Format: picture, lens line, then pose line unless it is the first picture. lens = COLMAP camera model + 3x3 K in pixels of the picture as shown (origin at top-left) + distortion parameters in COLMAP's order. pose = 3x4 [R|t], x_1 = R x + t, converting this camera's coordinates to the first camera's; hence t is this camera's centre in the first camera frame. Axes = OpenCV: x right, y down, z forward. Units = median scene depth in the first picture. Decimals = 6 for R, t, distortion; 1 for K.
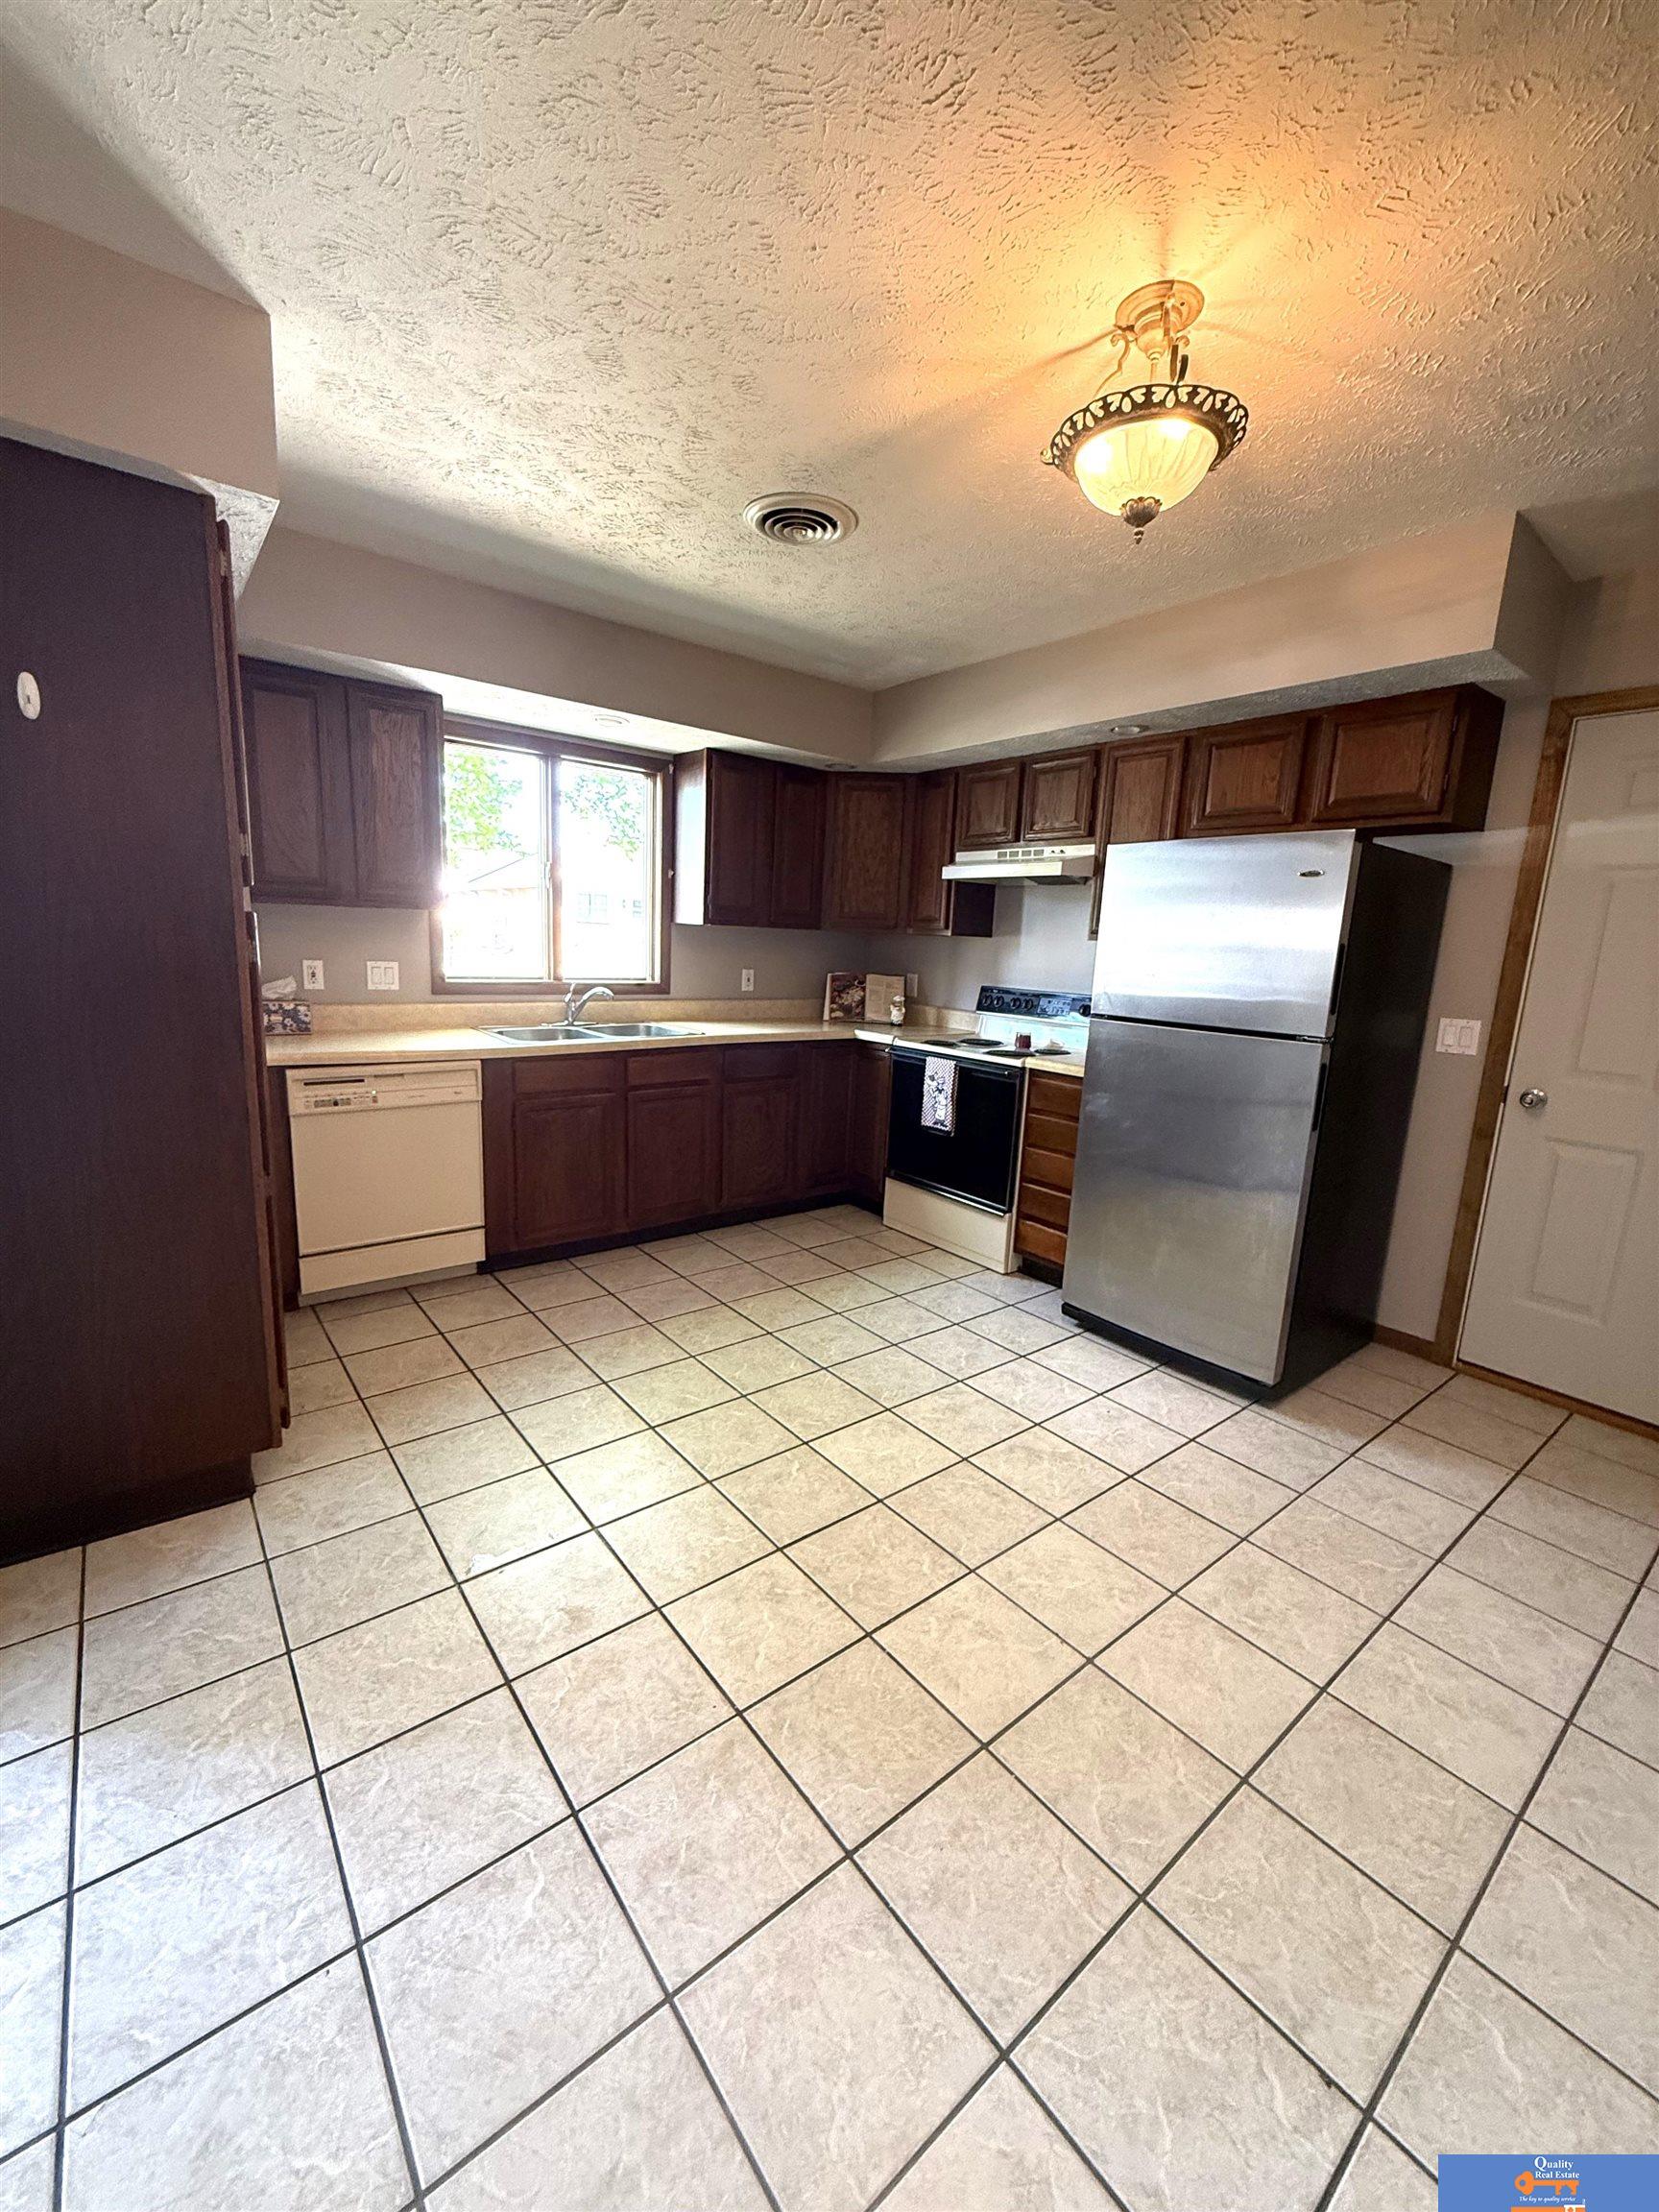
lens RADIAL K [[885.3, 0, 833.1], [0, 885.3, 1106.9], [0, 0, 1]] dist [-0.000455, -0.000317]
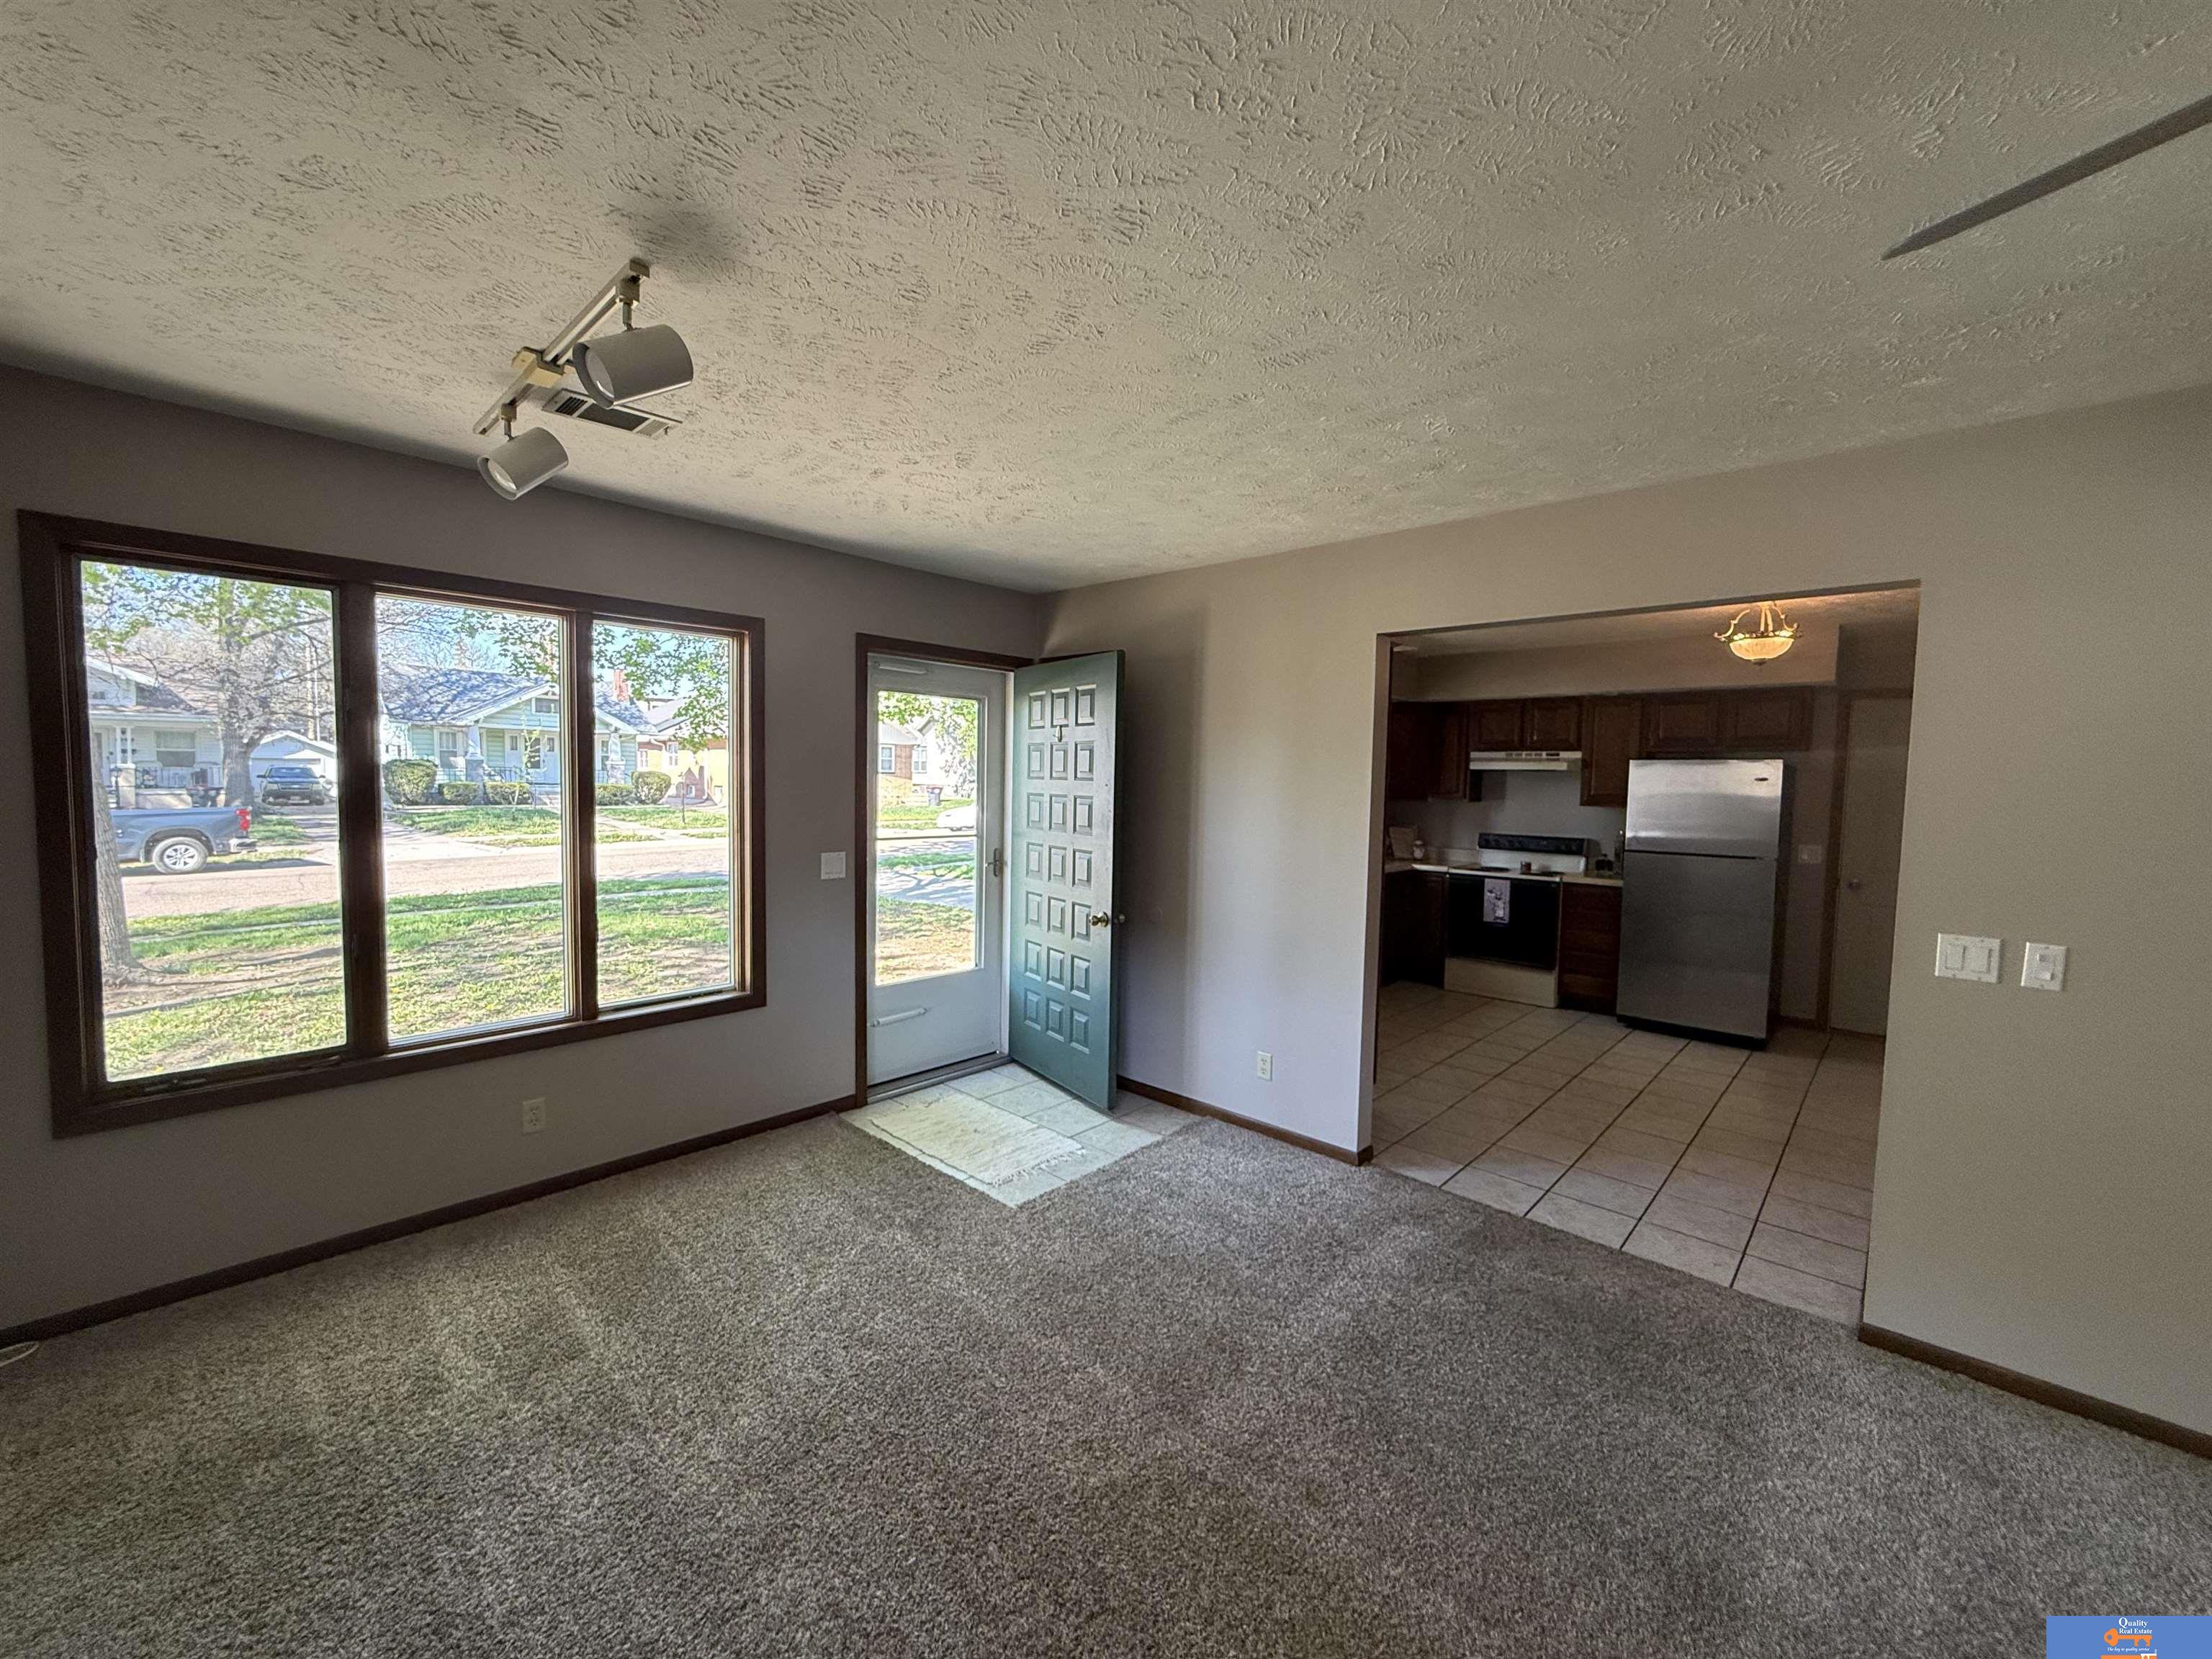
lens RADIAL K [[885.3, 0, 1097.4], [0, 885.3, 836.1], [0, 0, 1]] dist [-0.000455, -0.000317]
pose [[0.990046, -0.039046, 0.135220, -0.949159], [0.054670, 0.991995, -0.113833, 0.014427], [-0.129693, 0.120092, 0.984255, -0.606893]]
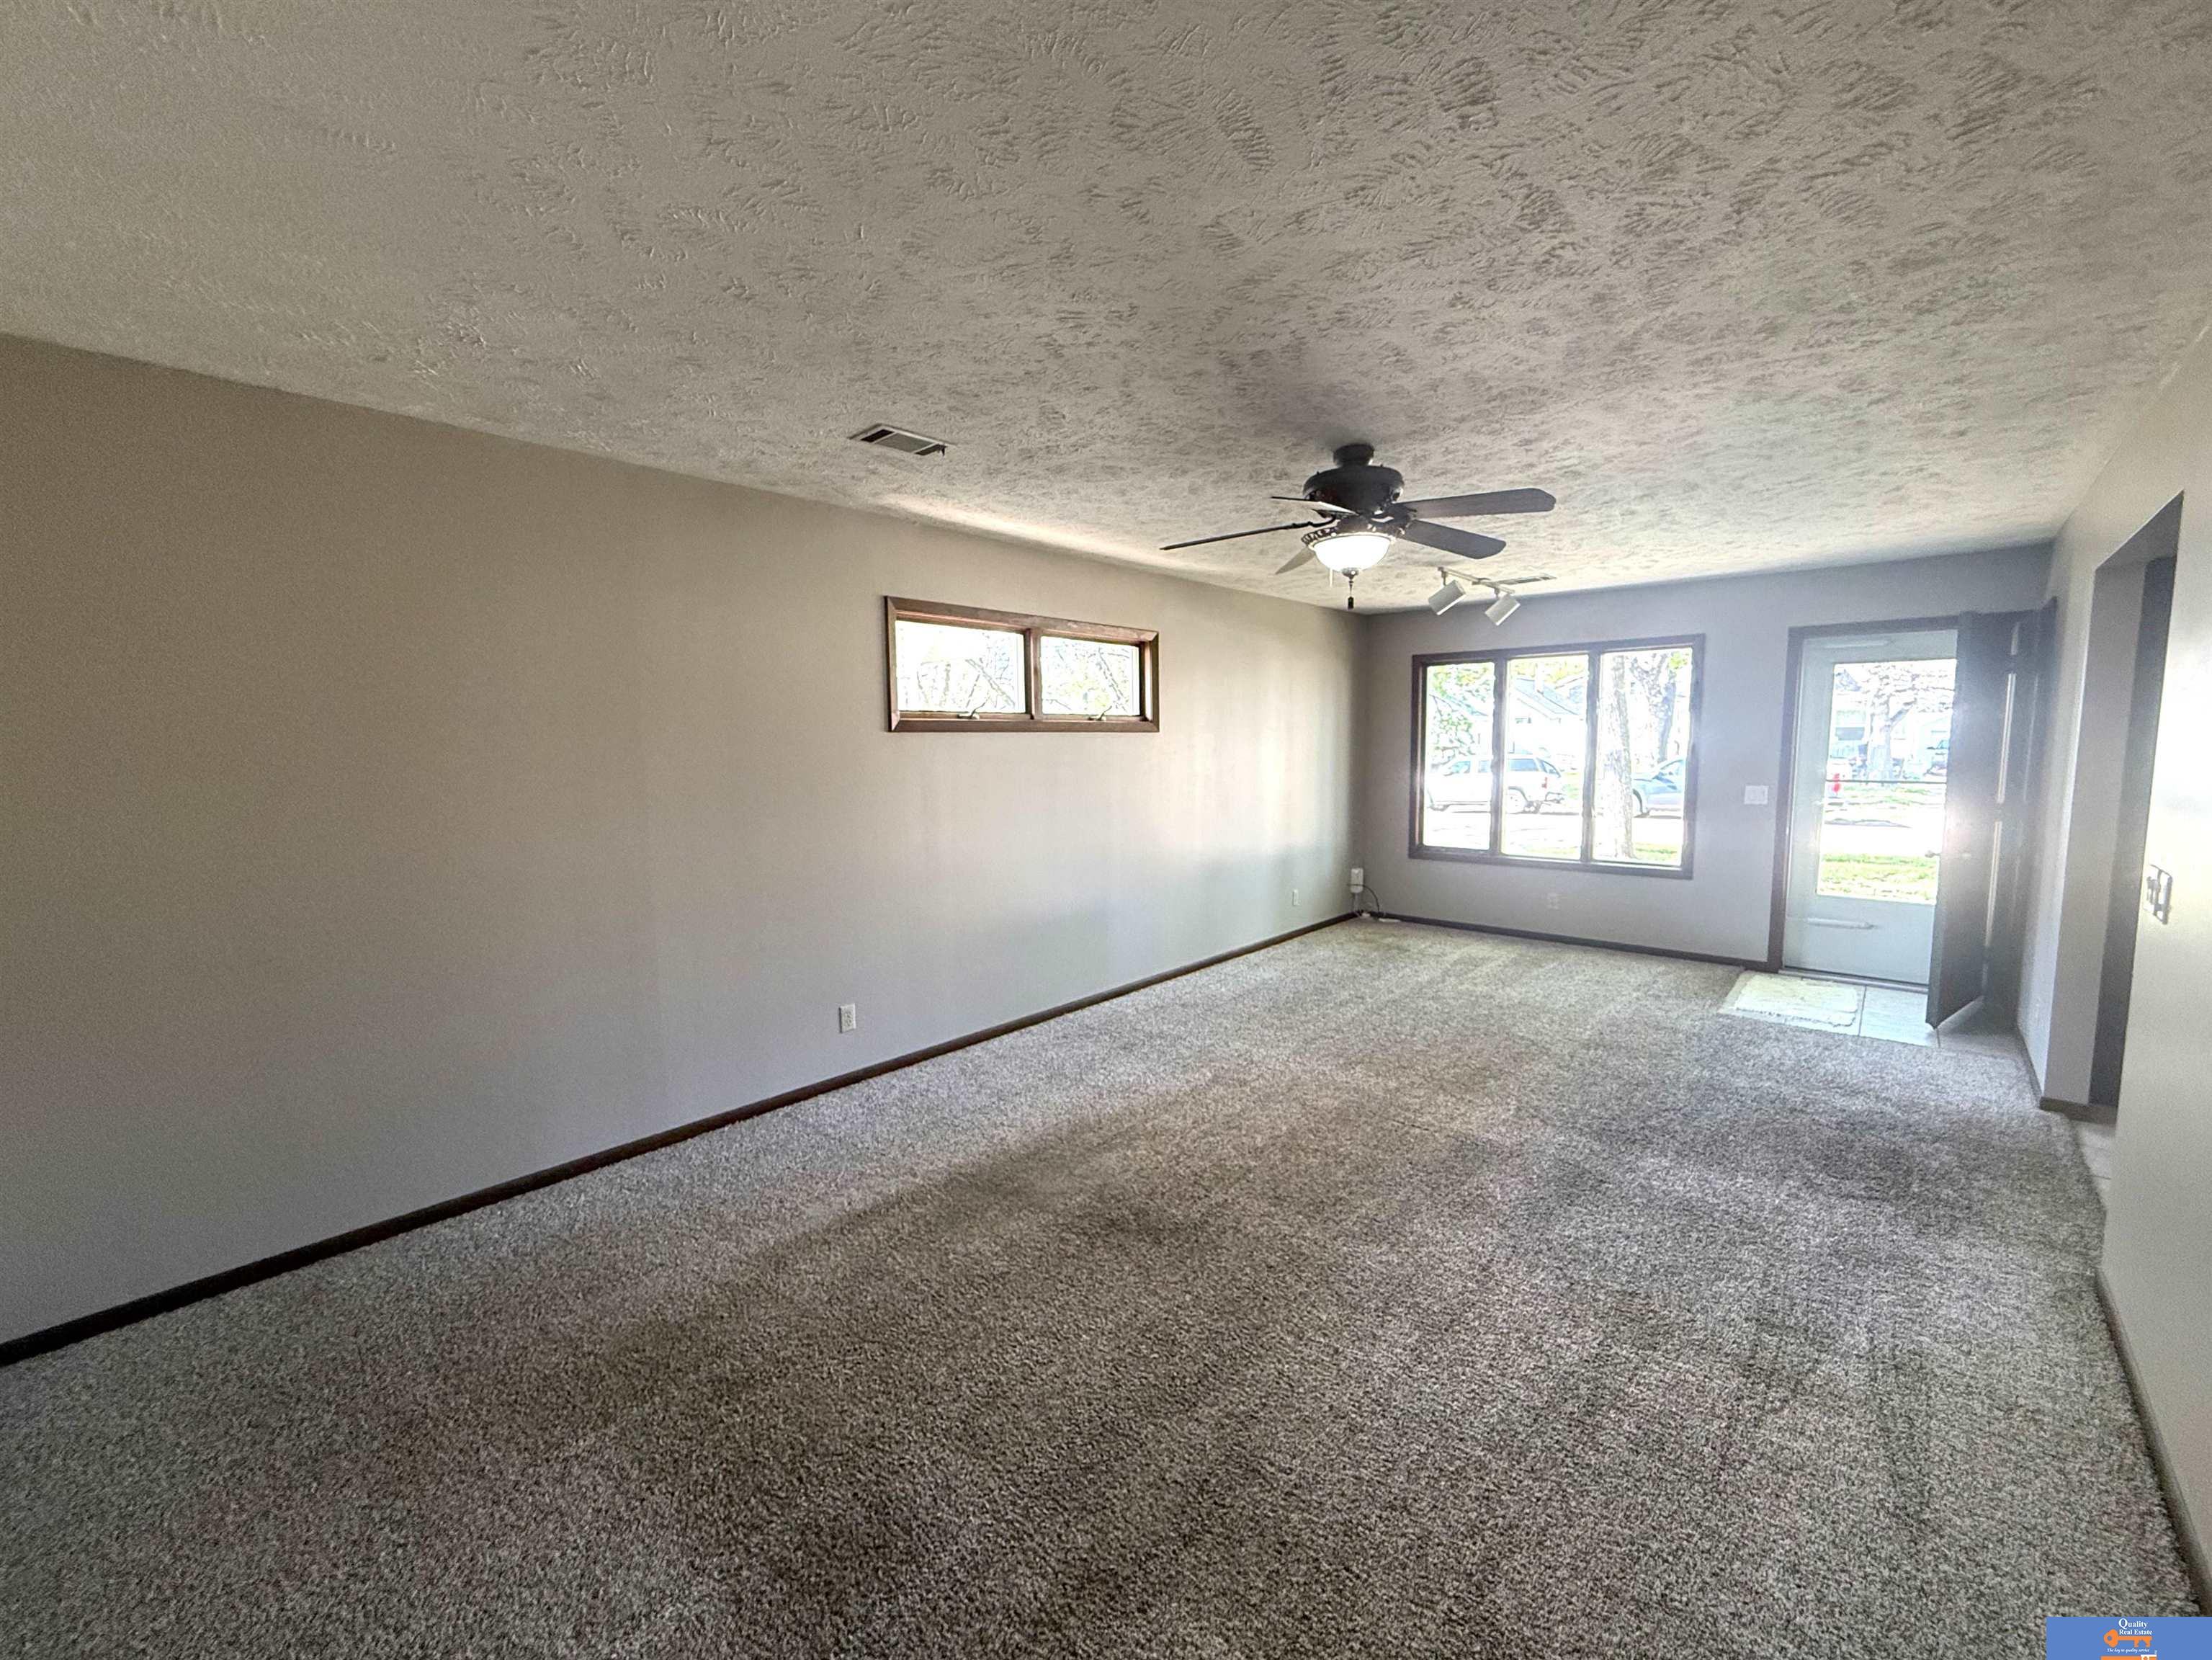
lens RADIAL K [[885.4, 0, 1101.5], [0, 885.4, 837.8], [0, 0, 1]] dist [-0.000455, -0.000317]
pose [[0.163880, 0.058685, -0.984733, 0.322816], [-0.171152, 0.984782, 0.030205, 0.142896], [0.971520, 0.163589, 0.171430, -0.882628]]
